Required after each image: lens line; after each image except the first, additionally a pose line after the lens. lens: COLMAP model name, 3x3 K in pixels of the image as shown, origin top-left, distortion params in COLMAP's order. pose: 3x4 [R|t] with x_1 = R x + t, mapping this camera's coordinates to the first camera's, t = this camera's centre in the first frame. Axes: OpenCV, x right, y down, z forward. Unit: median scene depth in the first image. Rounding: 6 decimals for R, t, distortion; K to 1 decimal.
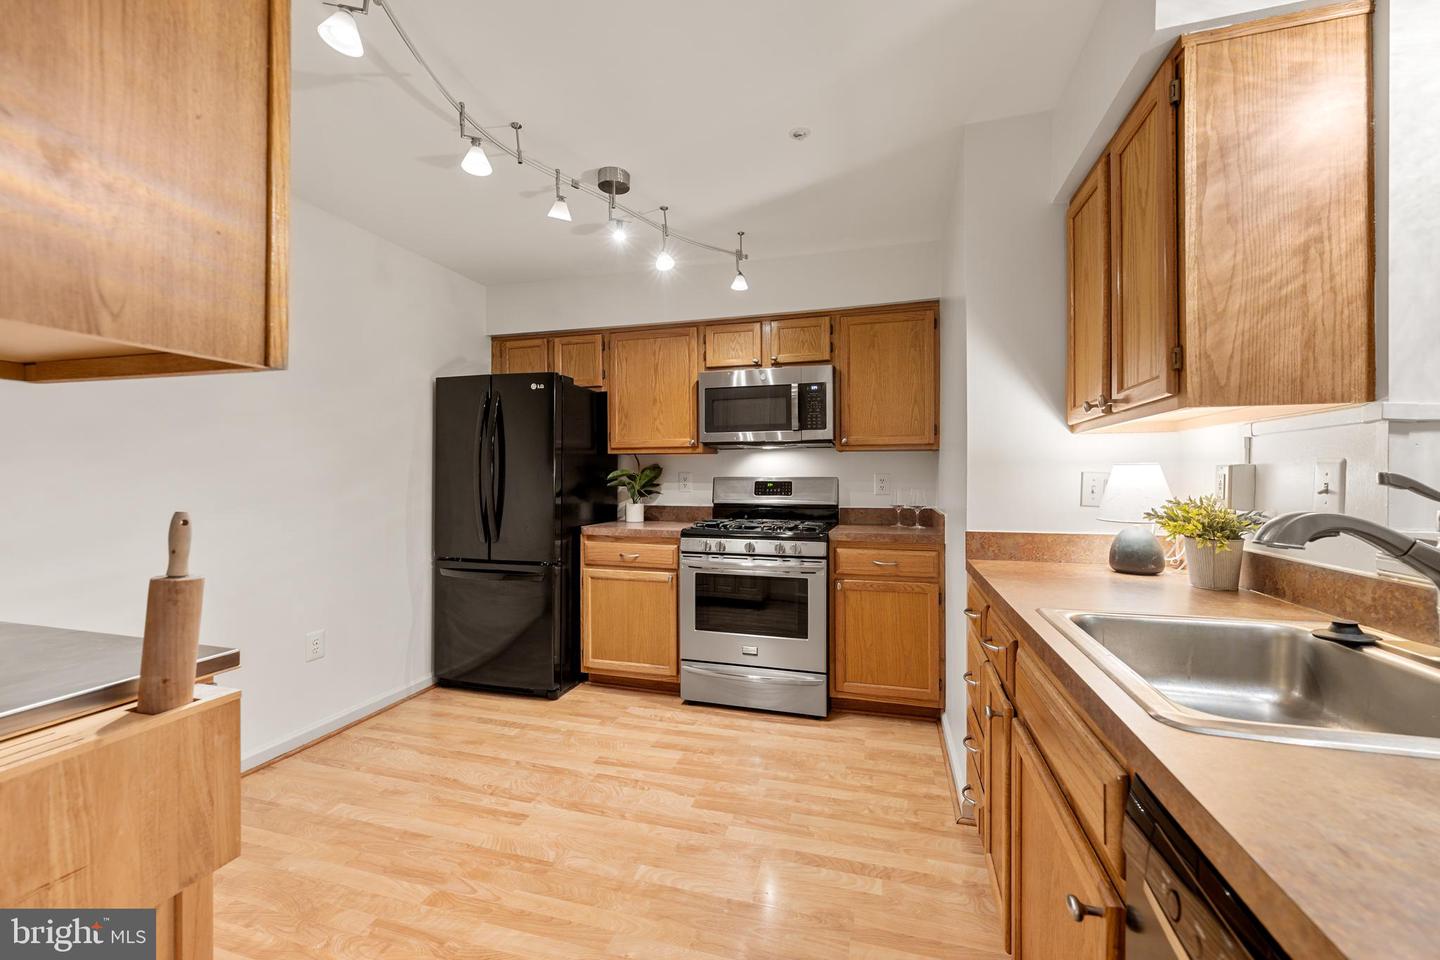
lens RADIAL K [[576.4, 0, 719.9], [0, 576.4, 473.3], [0, 0, 1]] dist [-0.000663, 0.000460]
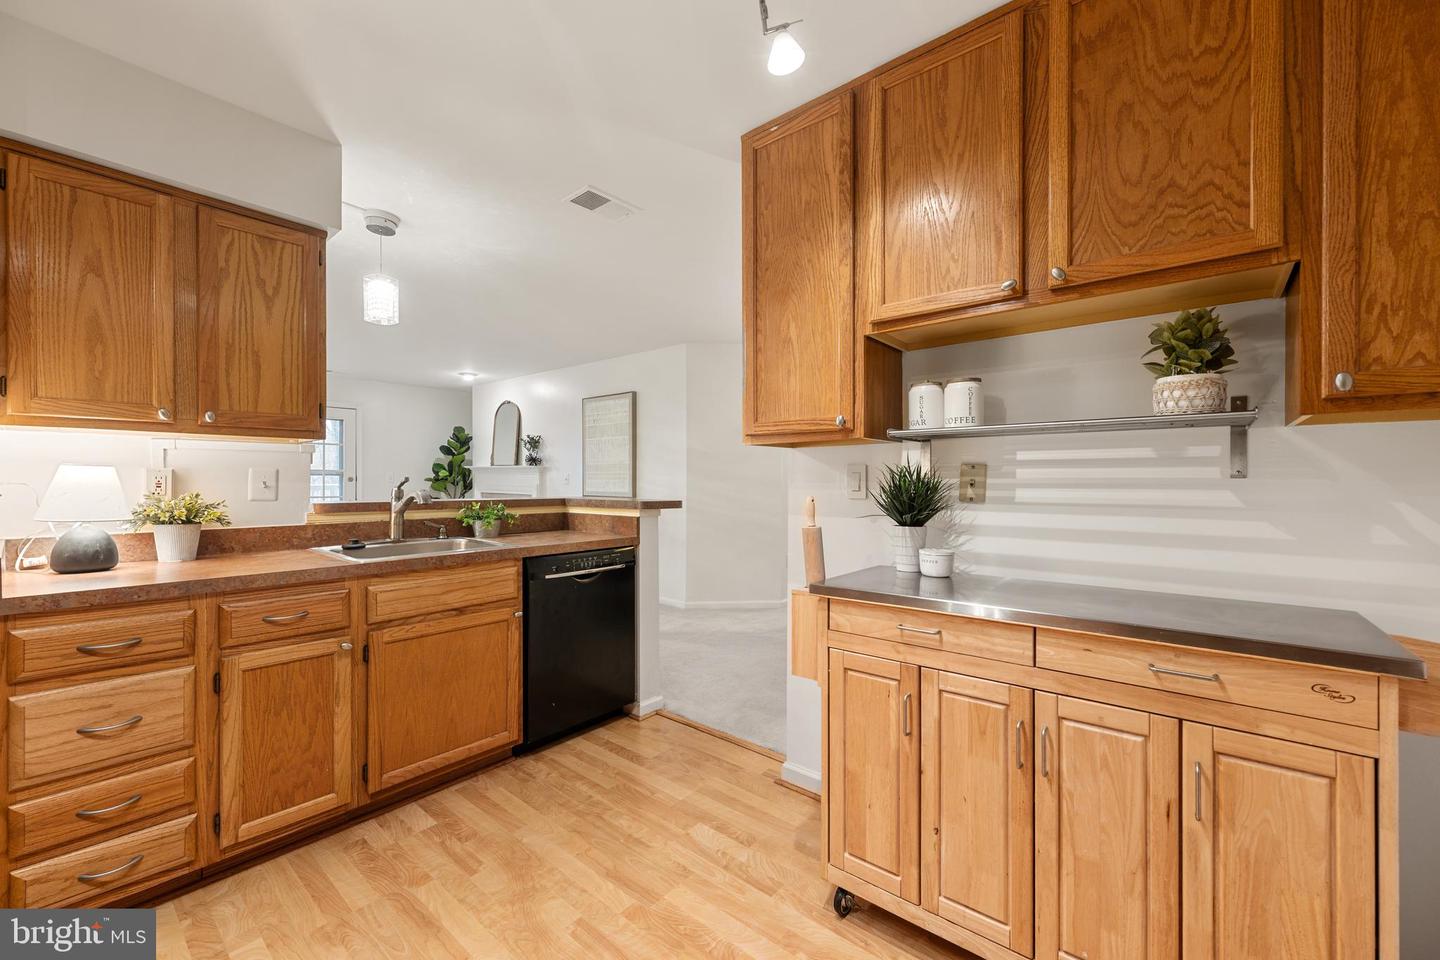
lens RADIAL K [[576.4, 0, 706.6], [0, 576.4, 477.8], [0, 0, 1]] dist [-0.000663, 0.000460]
pose [[-0.909224, -0.001248, 0.416304, -0.428401], [-0.005577, 0.999942, -0.009181, 0.005928], [-0.416269, -0.010669, -0.909179, 0.892852]]
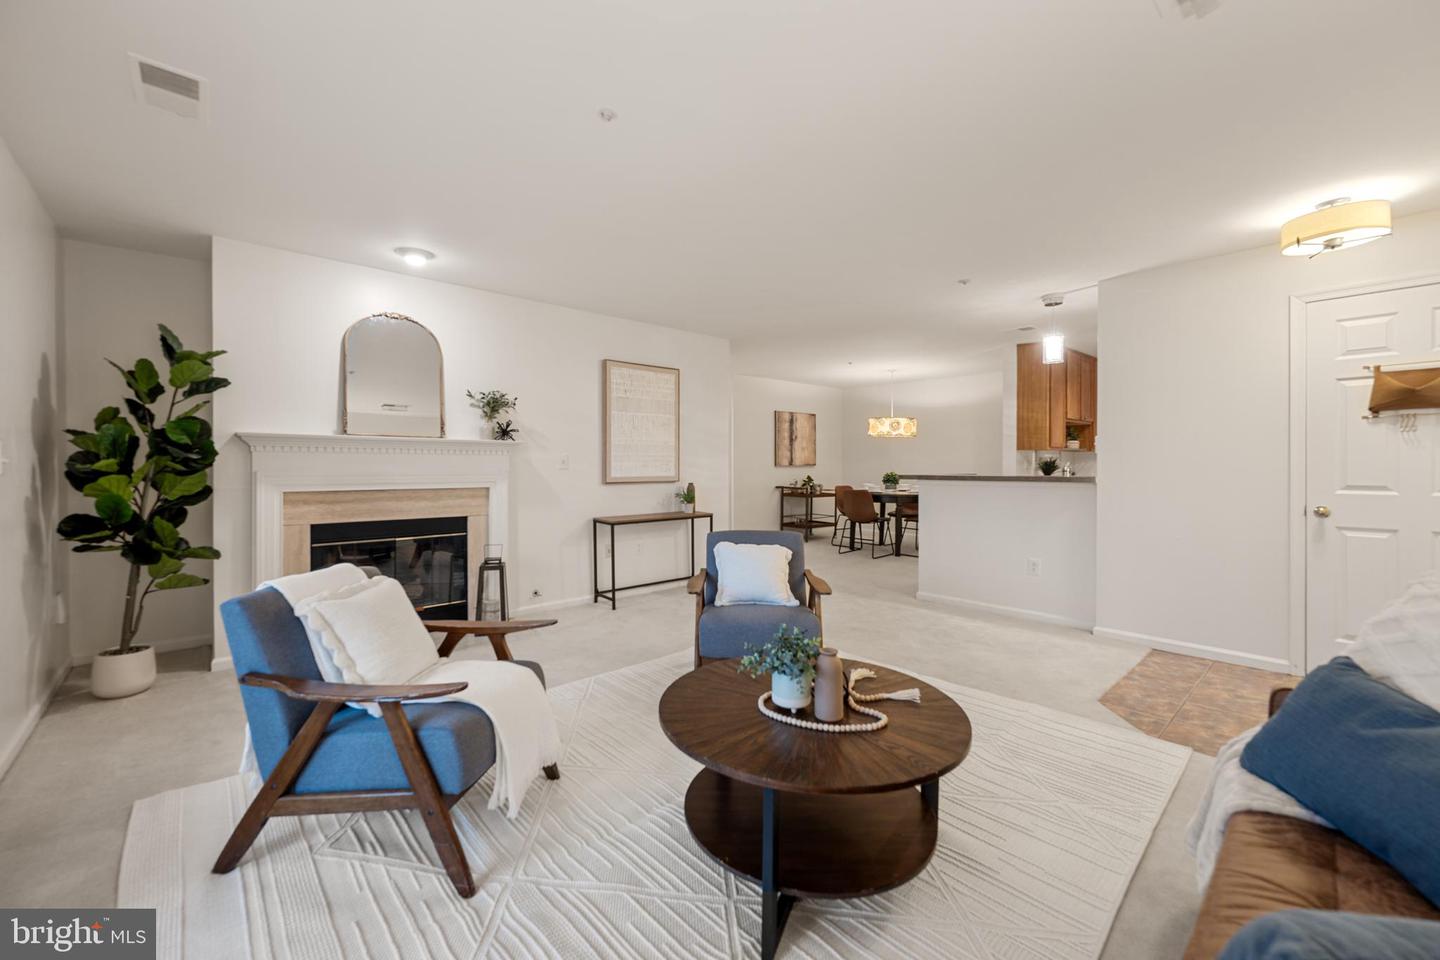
lens RADIAL K [[576.4, 0, 717.3], [0, 576.4, 465.3], [0, 0, 1]] dist [-0.000663, 0.000460]
pose [[-0.535158, 0.007026, -0.844723, 2.130677], [0.004223, 0.999975, 0.005642, -0.003600], [0.844742, -0.000548, -0.535174, 0.315766]]
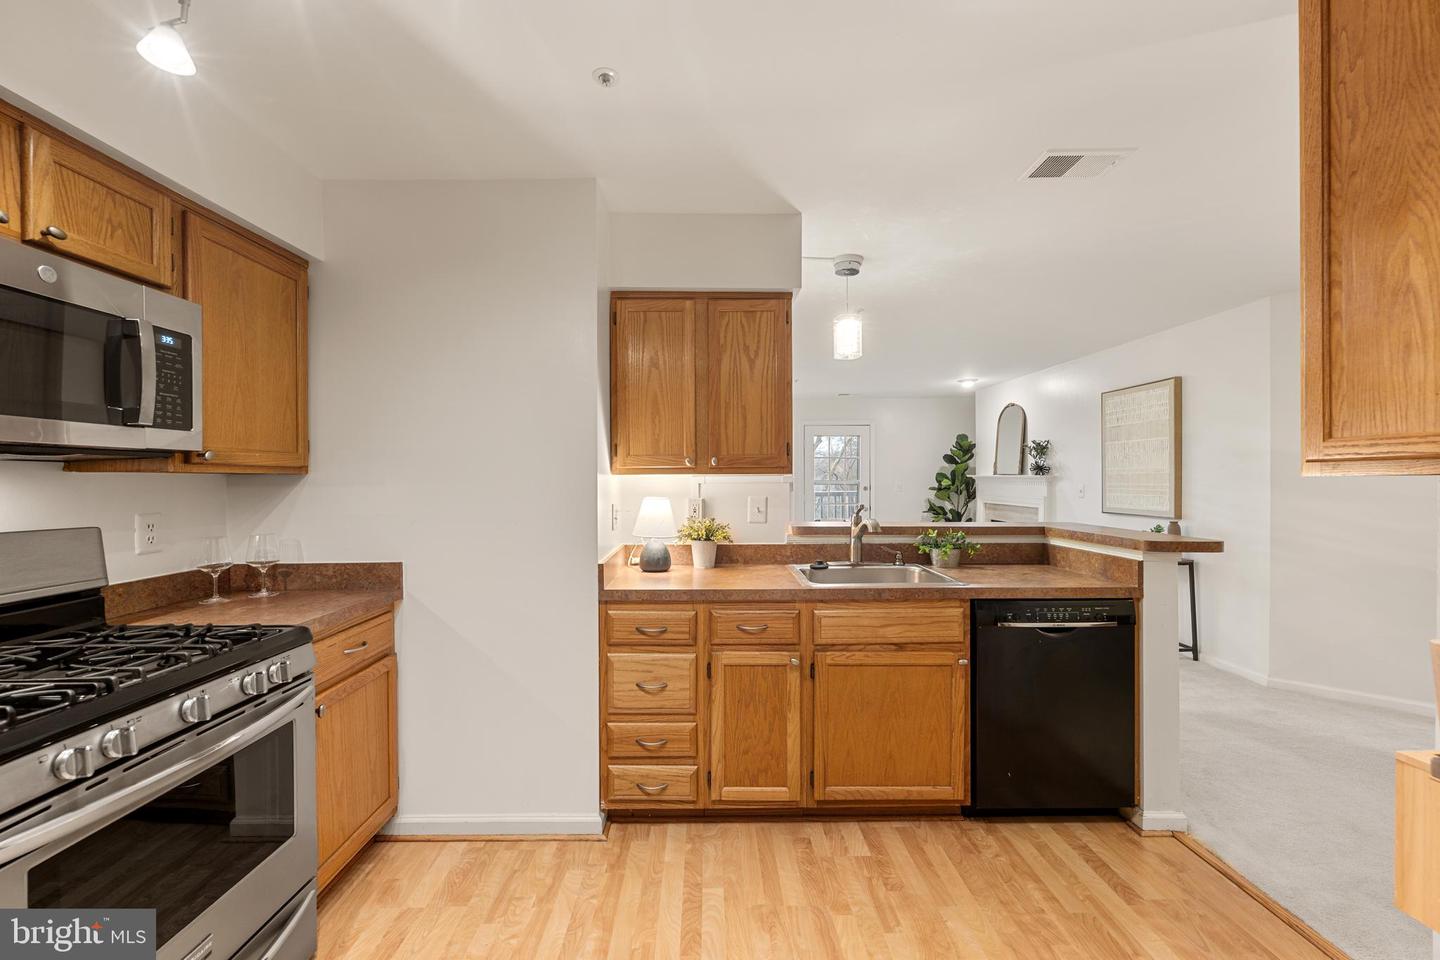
lens RADIAL K [[576.4, 0, 711.1], [0, 576.4, 482.2], [0, 0, 1]] dist [-0.000663, 0.000460]
pose [[-0.285275, -0.000701, 0.958446, -0.459699], [-0.000002, 1.000000, 0.000730, -0.035480], [-0.958446, 0.000206, -0.285275, 0.782500]]
